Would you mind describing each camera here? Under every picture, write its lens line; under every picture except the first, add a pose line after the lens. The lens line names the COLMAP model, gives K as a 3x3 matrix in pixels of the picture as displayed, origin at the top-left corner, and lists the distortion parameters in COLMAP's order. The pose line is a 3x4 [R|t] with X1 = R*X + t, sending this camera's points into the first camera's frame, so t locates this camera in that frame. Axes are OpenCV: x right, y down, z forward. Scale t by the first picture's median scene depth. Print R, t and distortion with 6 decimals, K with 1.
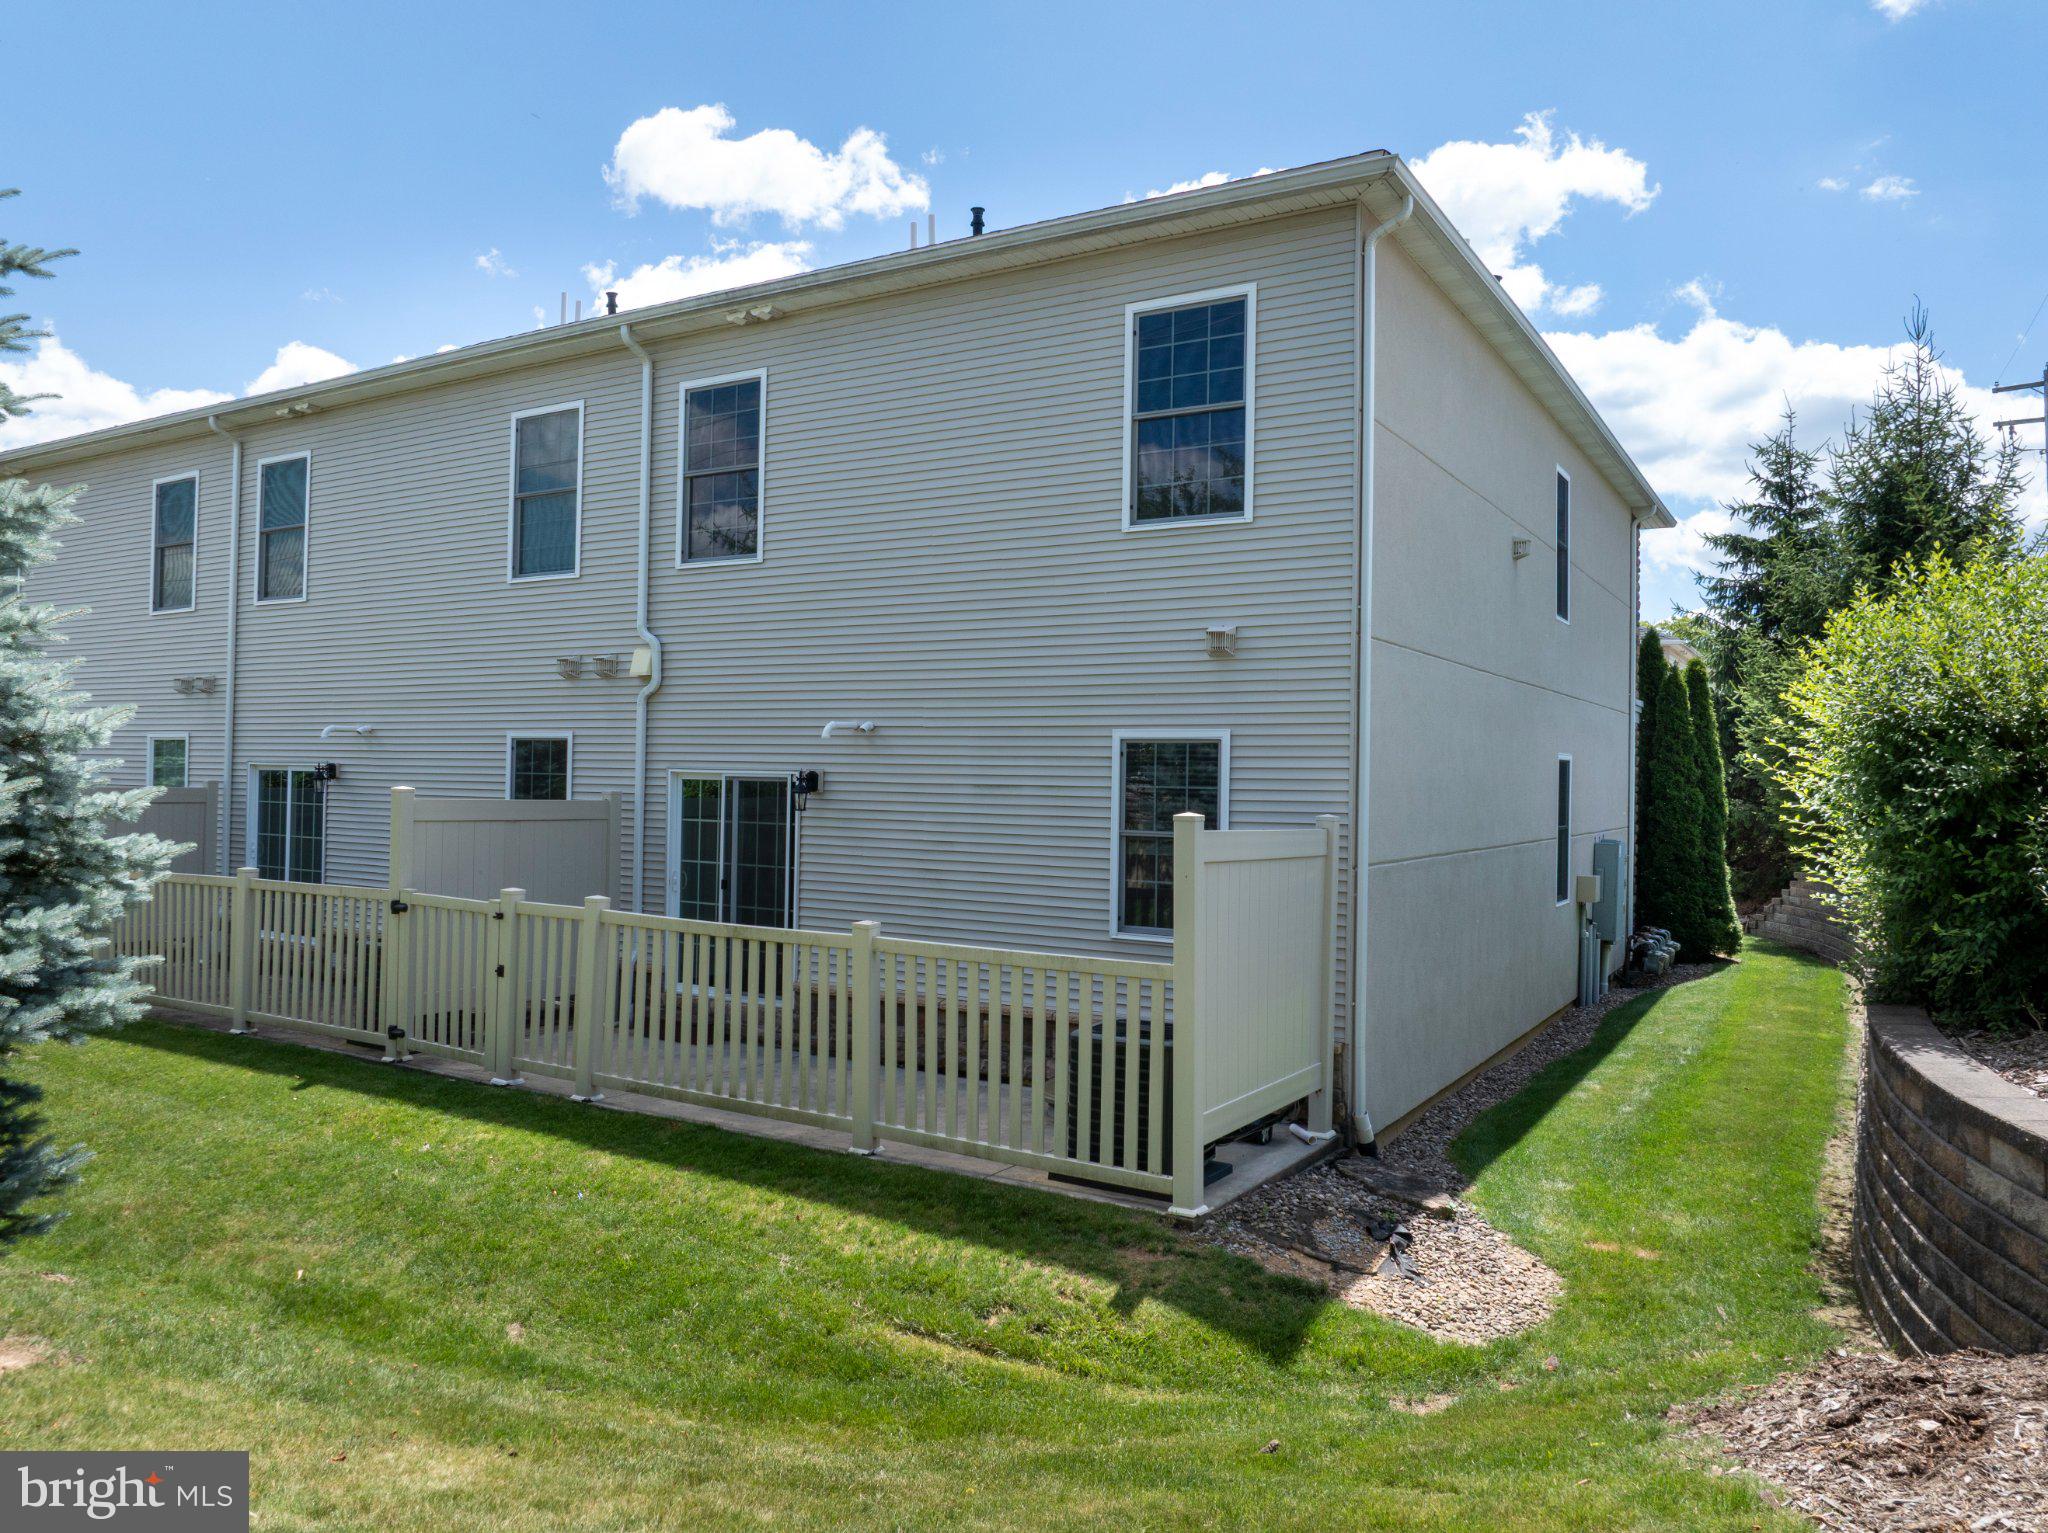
lens RADIAL K [[1440.8, 0, 1030.3], [0, 1440.8, 765.9], [0, 0, 1]] dist [-0.011321, -0.059667]
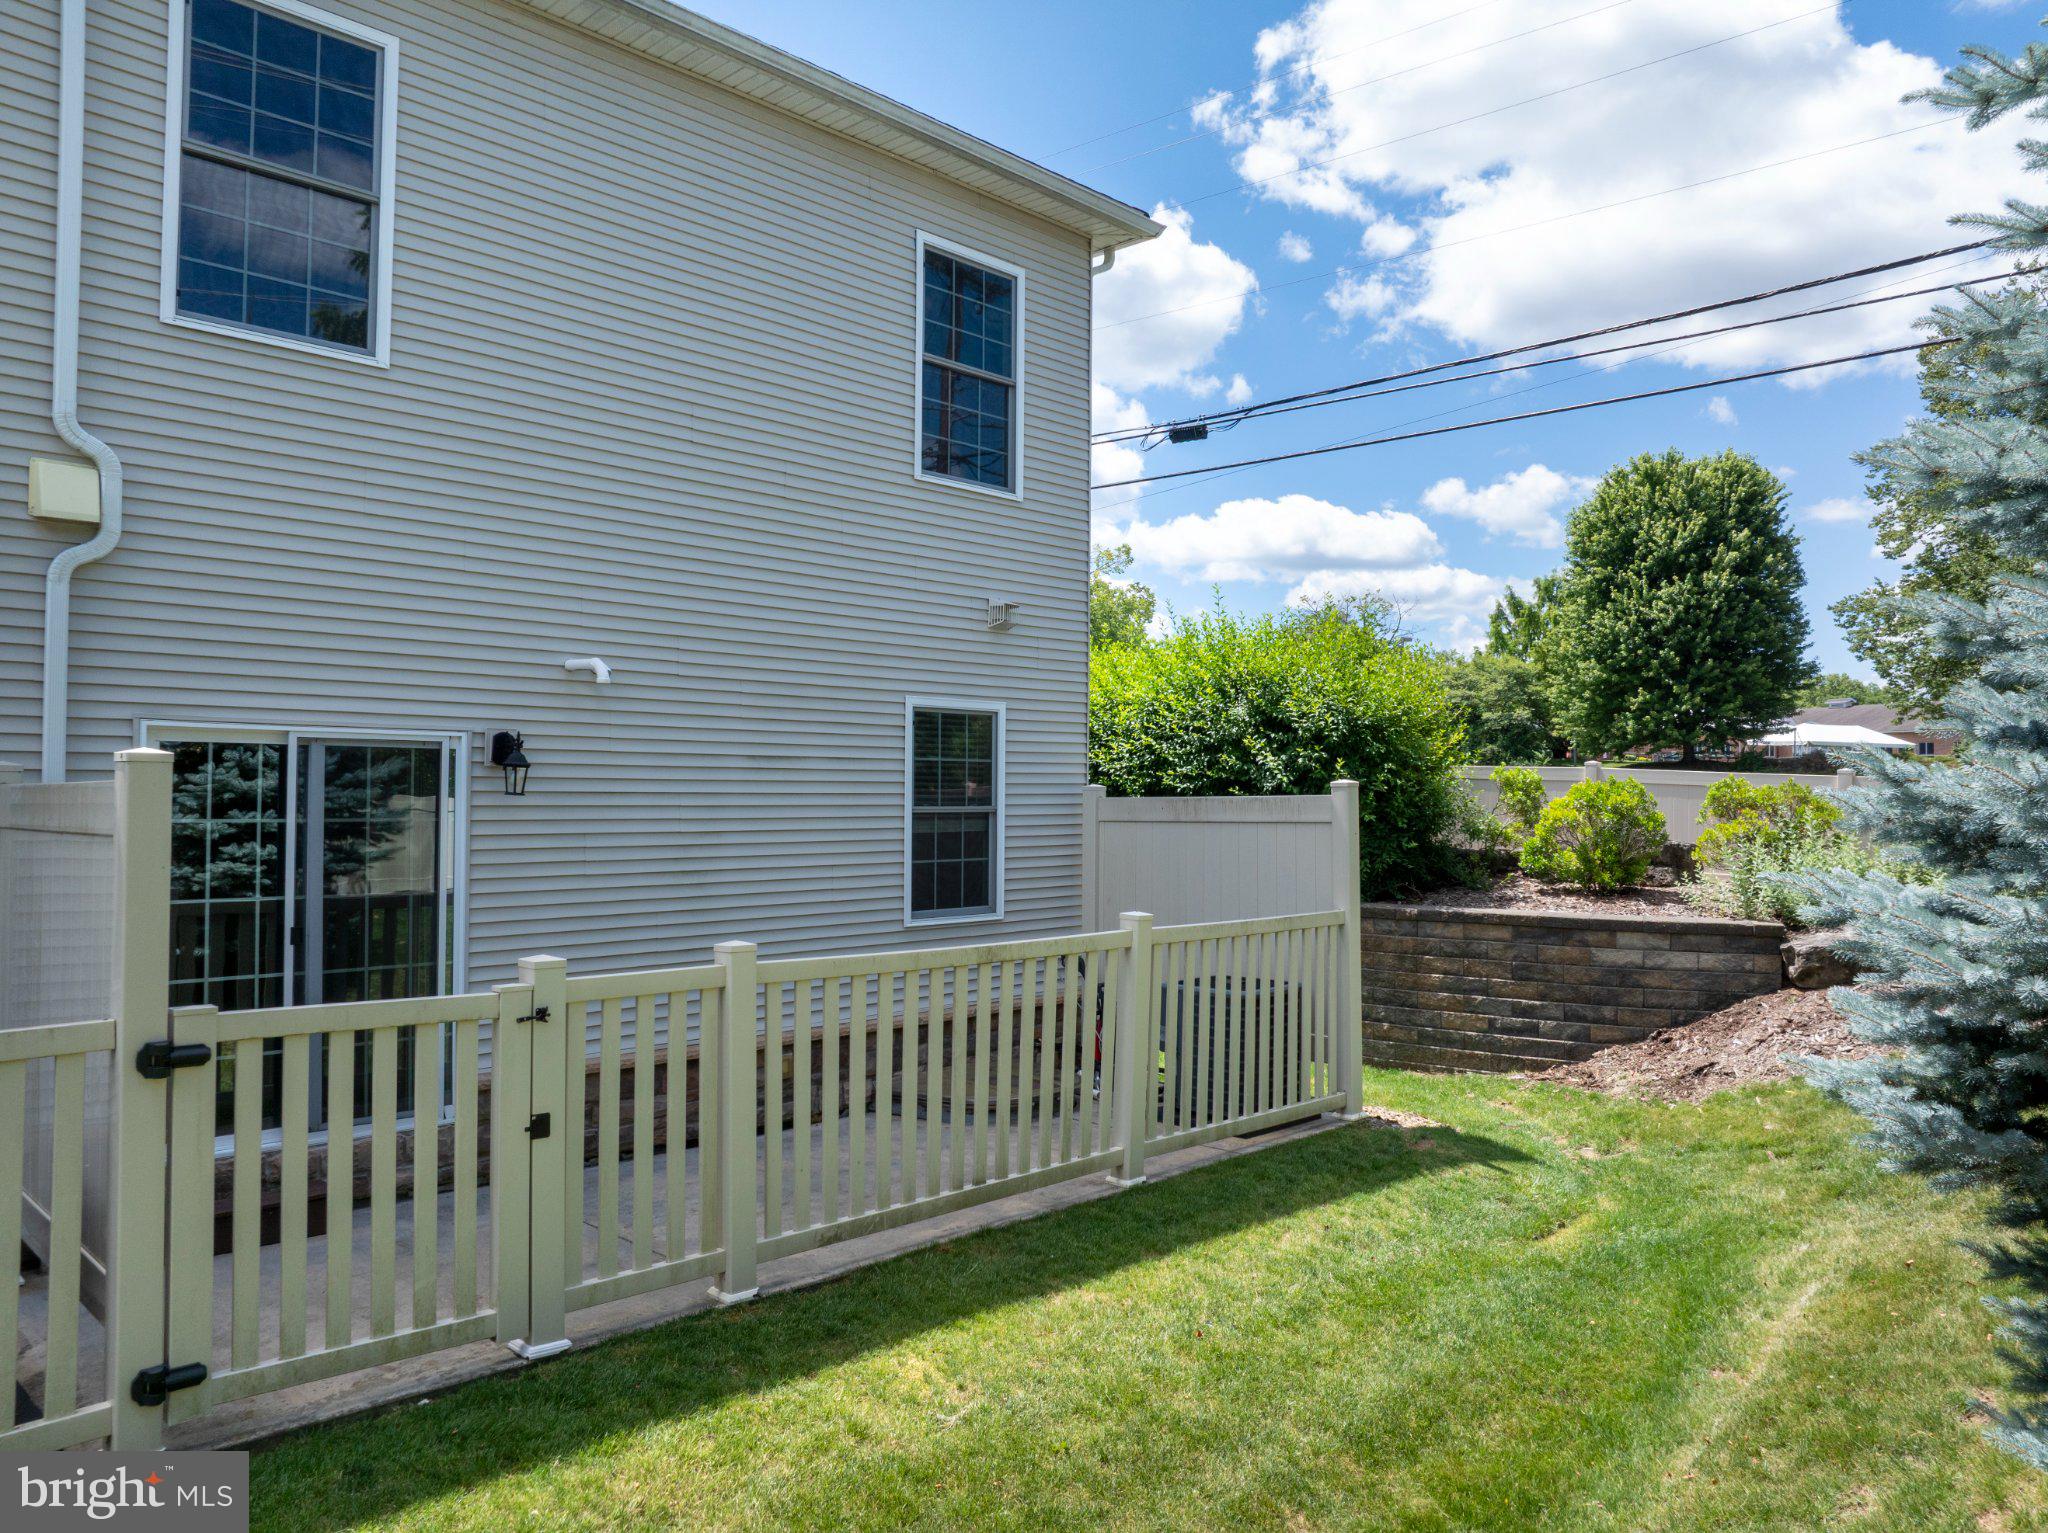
lens RADIAL K [[1440.8, 0, 1030.3], [0, 1440.8, 765.9], [0, 0, 1]] dist [-0.011321, -0.059667]
pose [[0.223211, 0.001607, 0.974769, -0.803674], [-0.011679, 0.999931, 0.001026, 0.017016], [-0.974700, -0.011614, 0.223214, 0.723936]]
